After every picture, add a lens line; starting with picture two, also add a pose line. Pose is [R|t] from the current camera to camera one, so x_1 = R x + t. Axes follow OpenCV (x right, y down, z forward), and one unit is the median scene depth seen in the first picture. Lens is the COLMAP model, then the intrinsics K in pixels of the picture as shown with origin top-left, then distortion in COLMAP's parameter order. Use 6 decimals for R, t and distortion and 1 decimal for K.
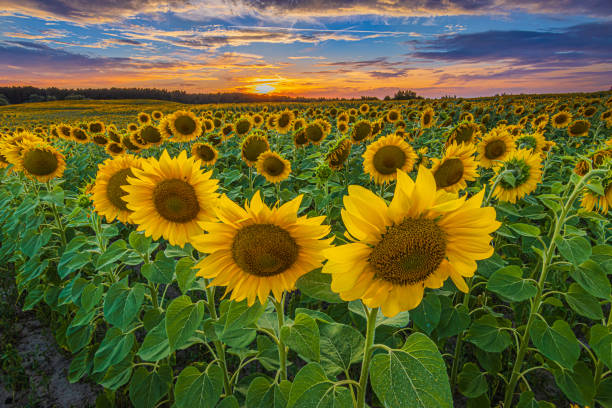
lens RADIAL K [[295.7, 0, 306.0], [0, 295.7, 204.0], [0, 0, 1]] dist [0.003727, 0.000355]
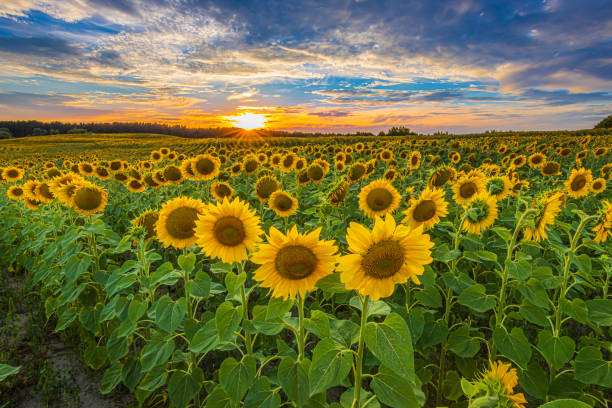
lens RADIAL K [[295.7, 0, 306.0], [0, 295.7, 204.0], [0, 0, 1]] dist [0.003727, 0.000355]
pose [[0.999933, 0.004561, 0.010650, -0.036082], [-0.003366, 0.993962, -0.109669, 0.006912], [-0.011086, 0.109626, 0.993911, -0.203272]]
